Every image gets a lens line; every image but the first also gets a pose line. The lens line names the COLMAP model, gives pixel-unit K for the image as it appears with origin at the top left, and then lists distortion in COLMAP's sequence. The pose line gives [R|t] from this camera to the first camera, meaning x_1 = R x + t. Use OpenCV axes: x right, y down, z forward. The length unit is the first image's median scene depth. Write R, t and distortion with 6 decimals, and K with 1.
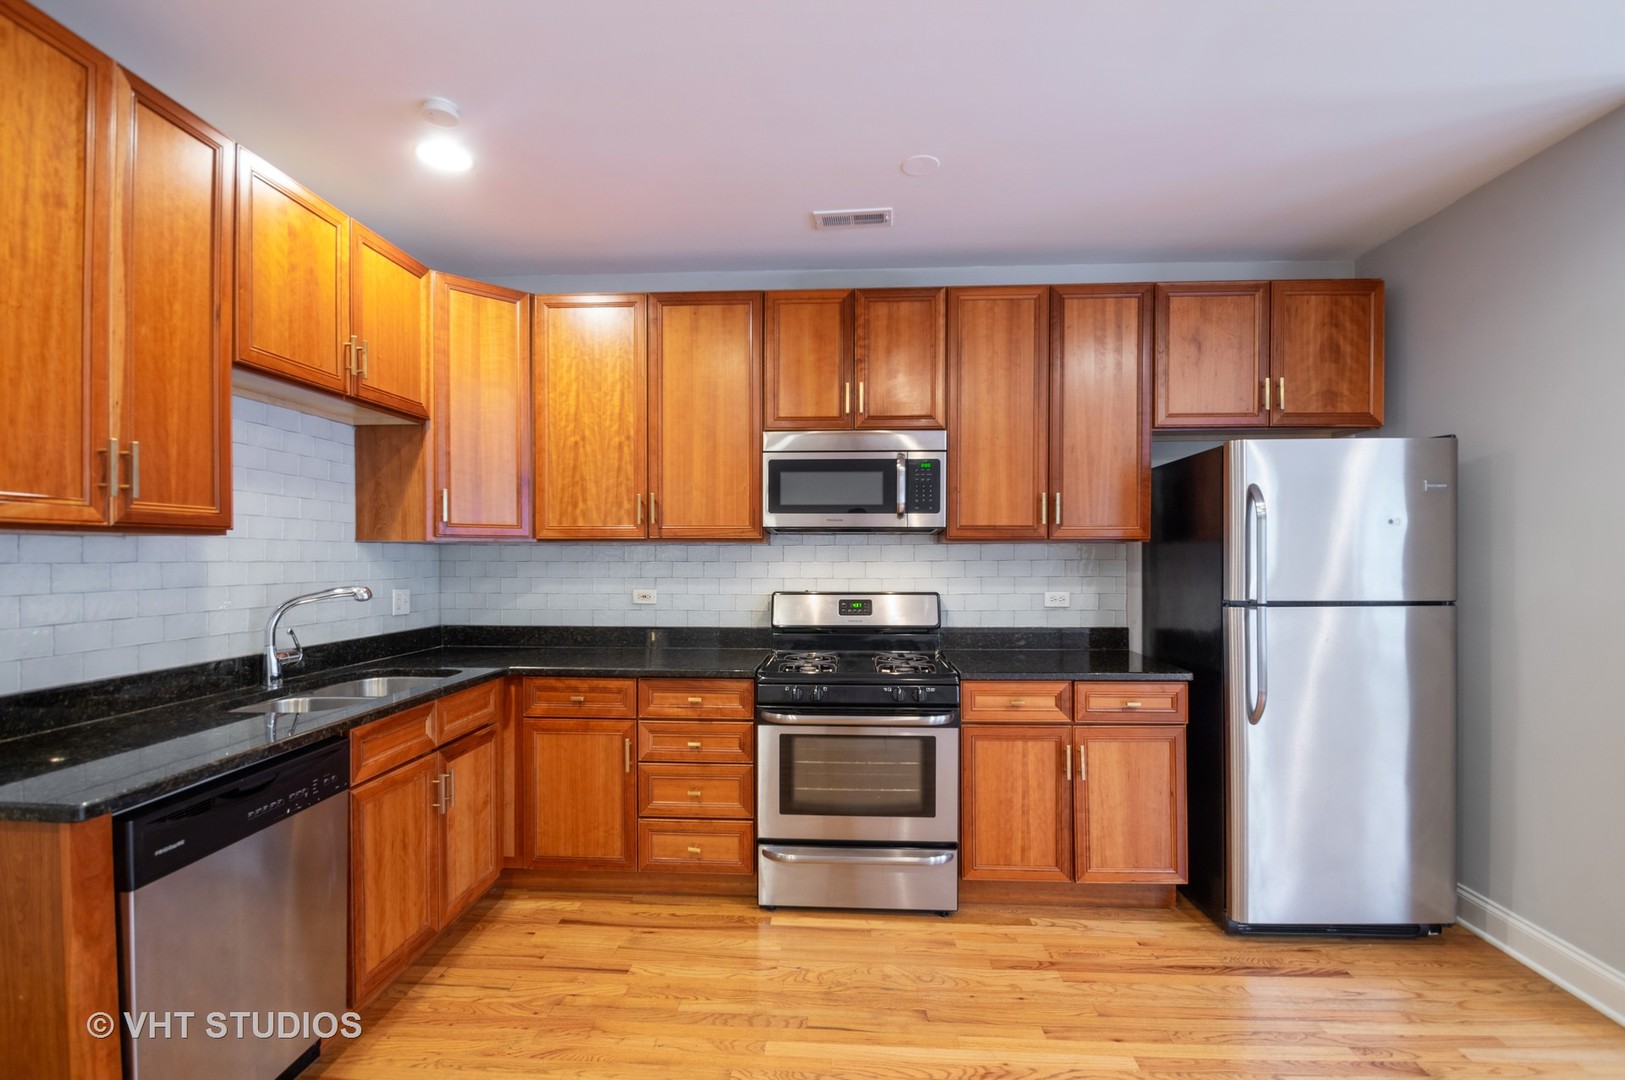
lens RADIAL K [[737.1, 0, 810.6], [0, 737.1, 560.2], [0, 0, 1]] dist [0.000696, 0.000019]
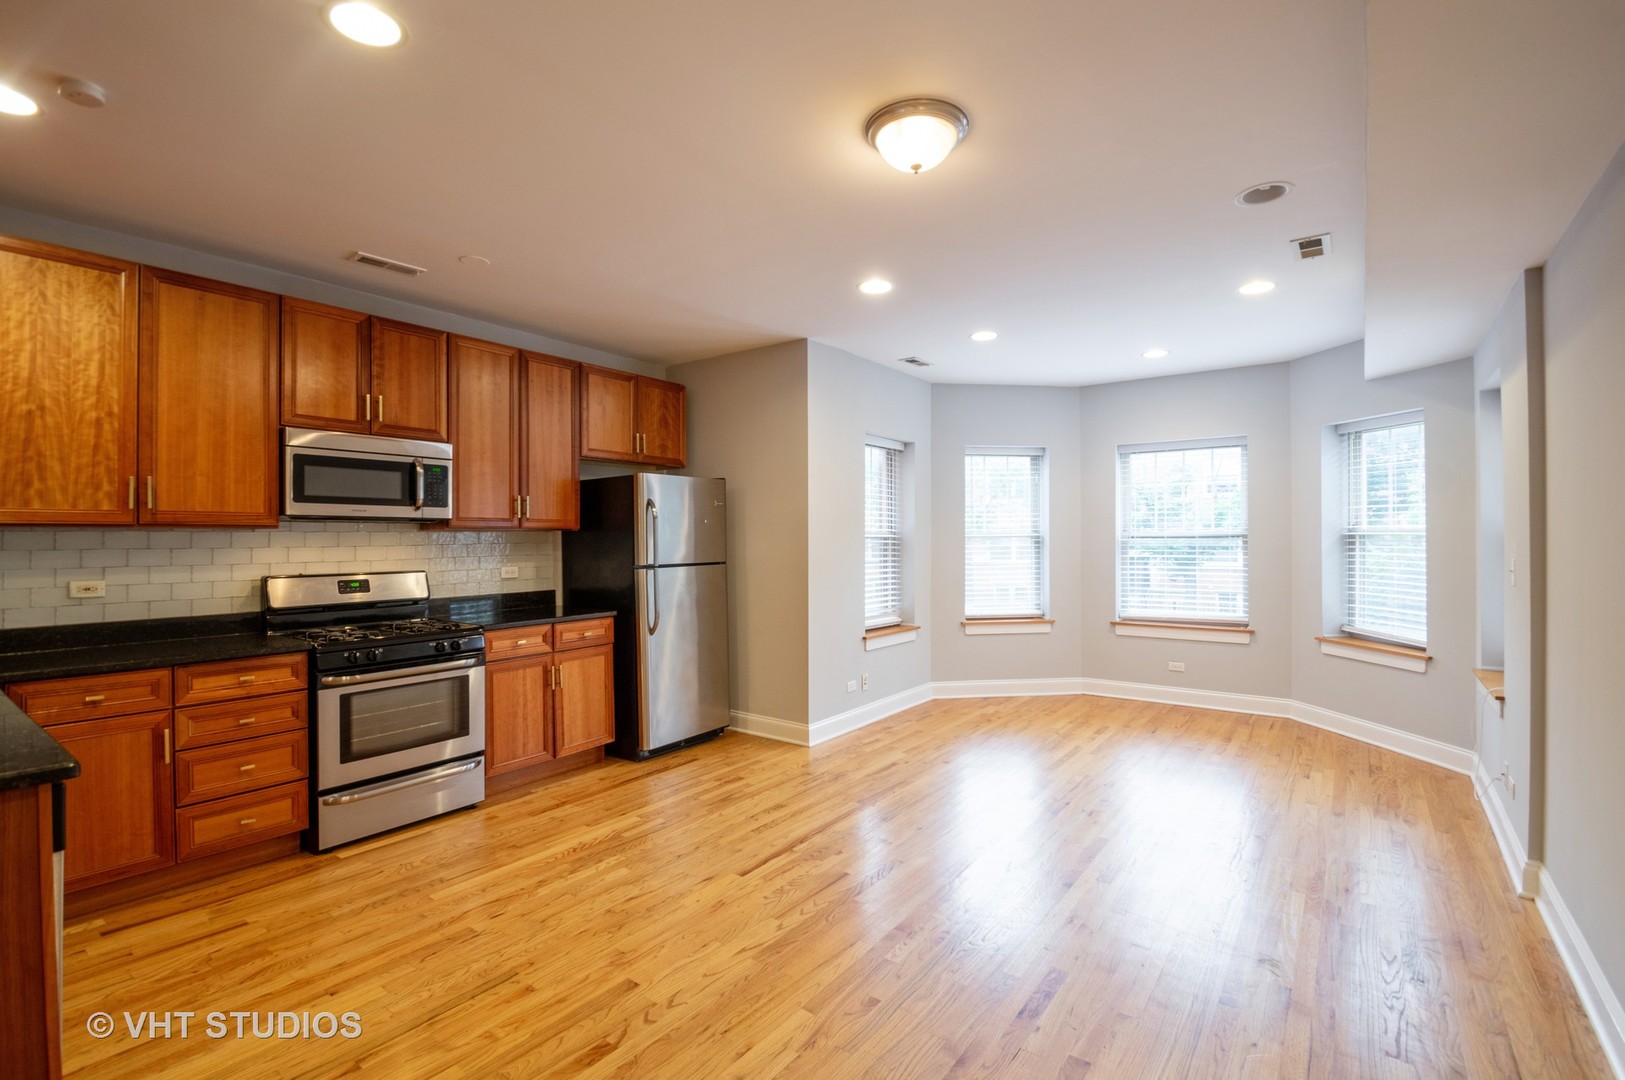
lens RADIAL K [[733.6, 0, 812.5], [0, 733.6, 540.0], [0, 0, 1]] dist [-0.000653, -0.000245]
pose [[0.546189, -0.005472, 0.837644, -0.571204], [0.013971, 0.999899, -0.002578, 0.005357], [-0.837545, 0.013110, 0.546211, -0.243565]]
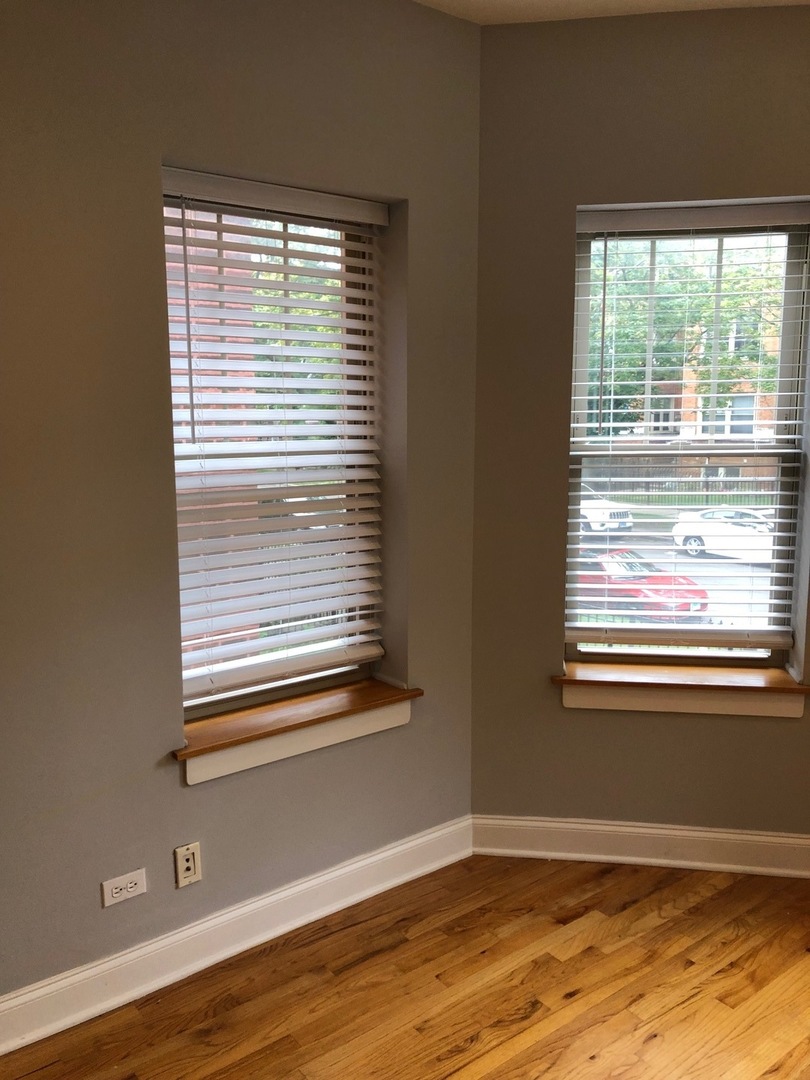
lens RADIAL K [[874.7, 0, 409.6], [0, 874.7, 538.2], [0, 0, 1]] dist [0.035730, -0.027499]
pose [[0.751141, -0.105452, 0.651665, 0.703344], [0.011694, 0.989130, 0.146581, -0.062535], [-0.660038, -0.102482, 0.744209, -0.057468]]
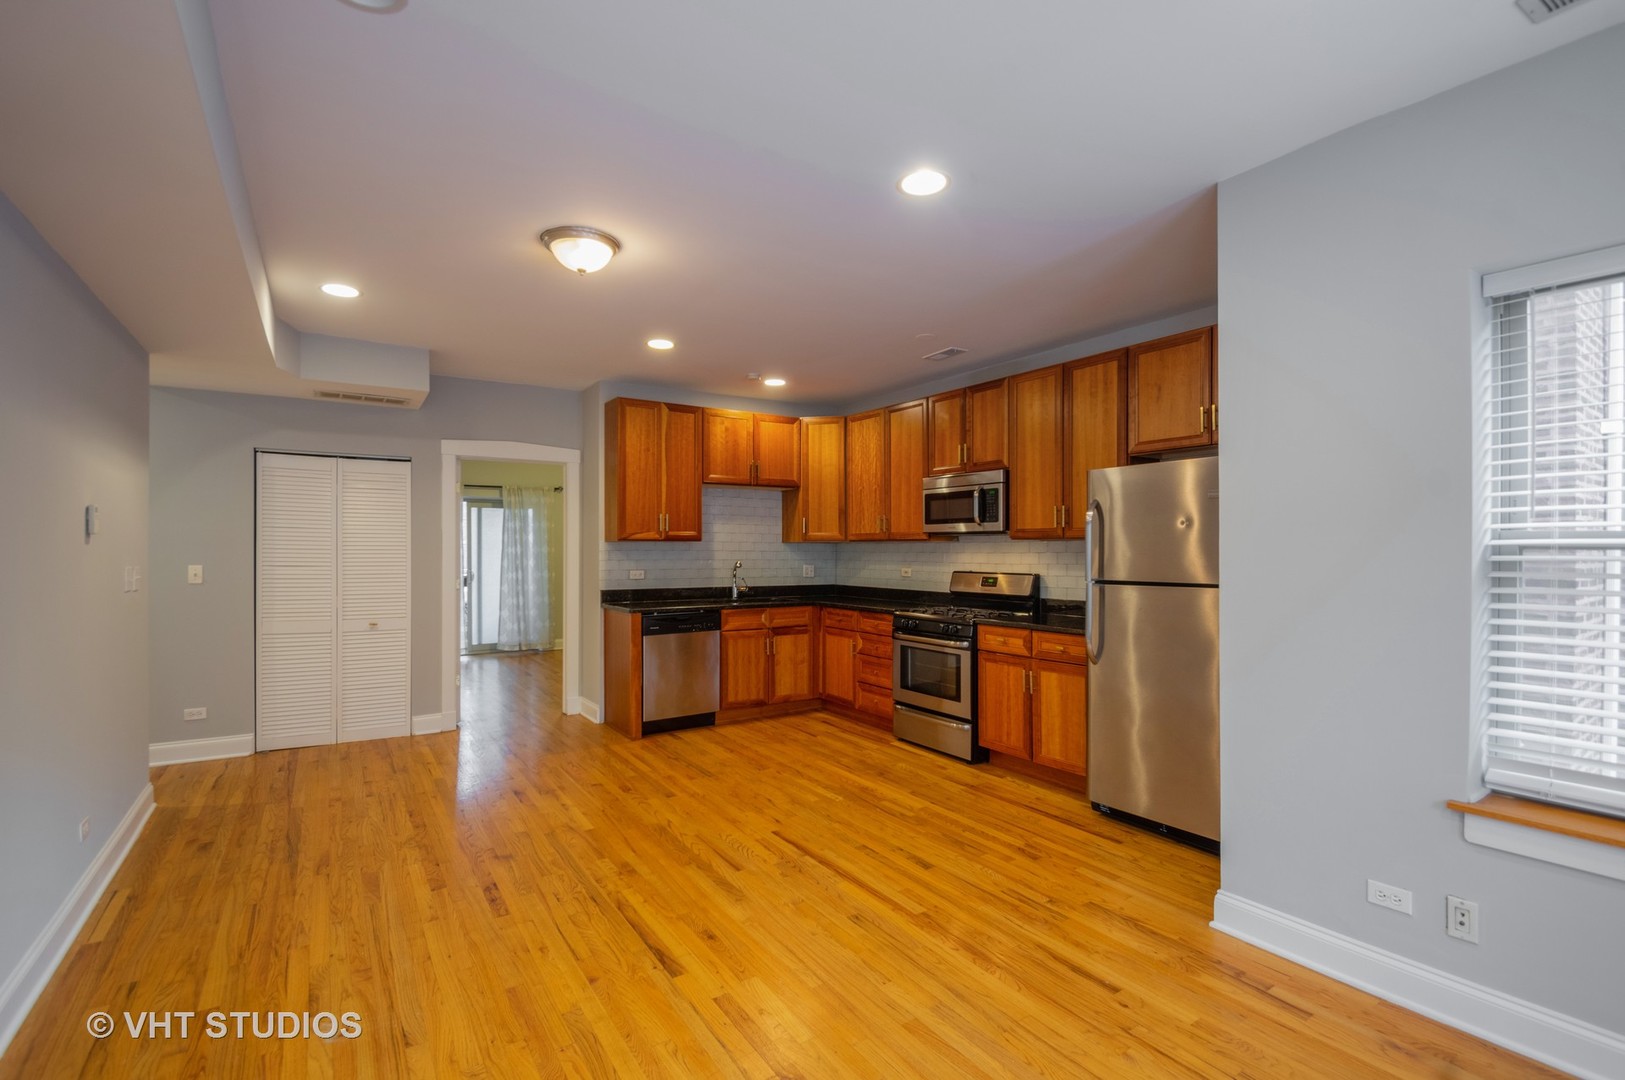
lens RADIAL K [[737.1, 0, 810.6], [0, 737.1, 560.2], [0, 0, 1]] dist [0.000696, 0.000019]
pose [[0.598052, 0.011872, -0.801369, 1.244951], [-0.007314, 0.999929, 0.009356, 0.006253], [0.801424, 0.000266, 0.598097, -0.278302]]
